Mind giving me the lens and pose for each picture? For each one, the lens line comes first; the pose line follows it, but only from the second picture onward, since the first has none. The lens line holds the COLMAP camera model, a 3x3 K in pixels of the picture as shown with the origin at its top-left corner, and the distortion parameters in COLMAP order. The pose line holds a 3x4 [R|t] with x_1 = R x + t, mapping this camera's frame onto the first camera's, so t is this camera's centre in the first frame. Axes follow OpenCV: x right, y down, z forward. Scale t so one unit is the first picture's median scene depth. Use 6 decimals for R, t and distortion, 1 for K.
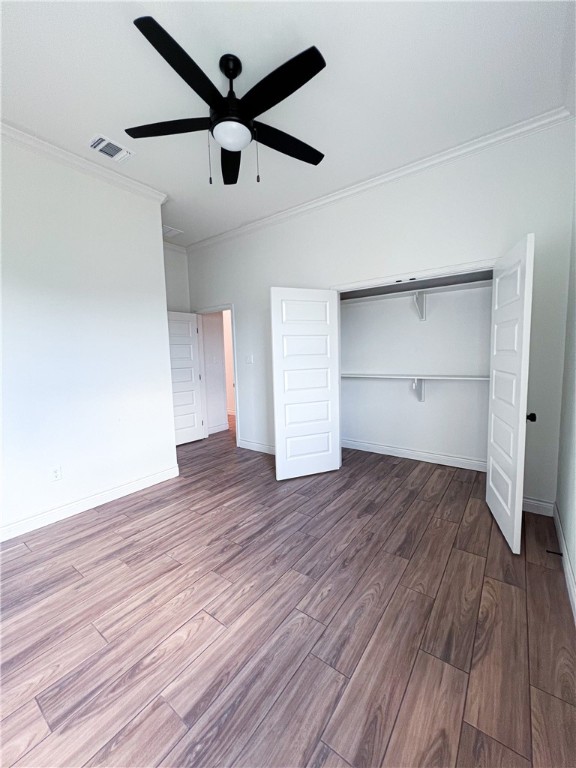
lens RADIAL K [[307.7, 0, 289.0], [0, 307.7, 384.4], [0, 0, 1]] dist [-0.000422, -0.000010]
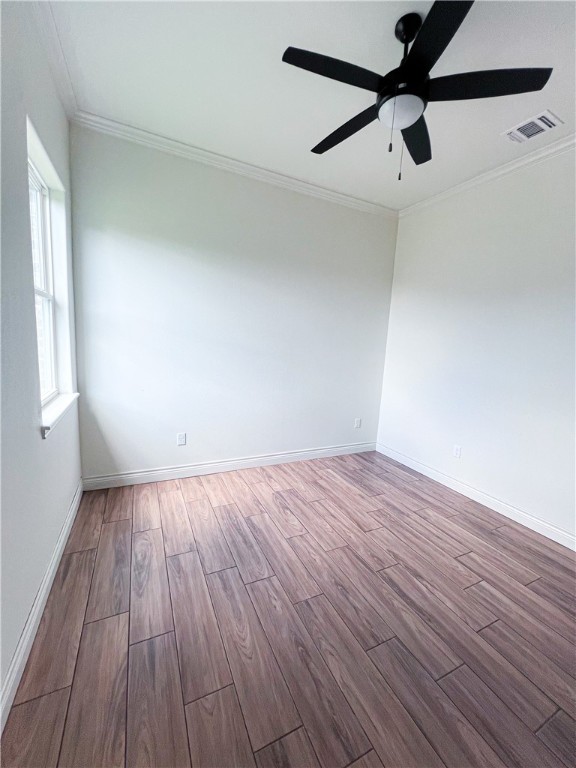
lens RADIAL K [[311.2, 0, 288.9], [0, 311.2, 383.0], [0, 0, 1]] dist [-0.001944, 0.000951]
pose [[-0.465930, 0.121992, -0.876372, 0.721996], [-0.133780, 0.969351, 0.206060, -0.163718], [0.874650, 0.213250, -0.435330, 1.093700]]
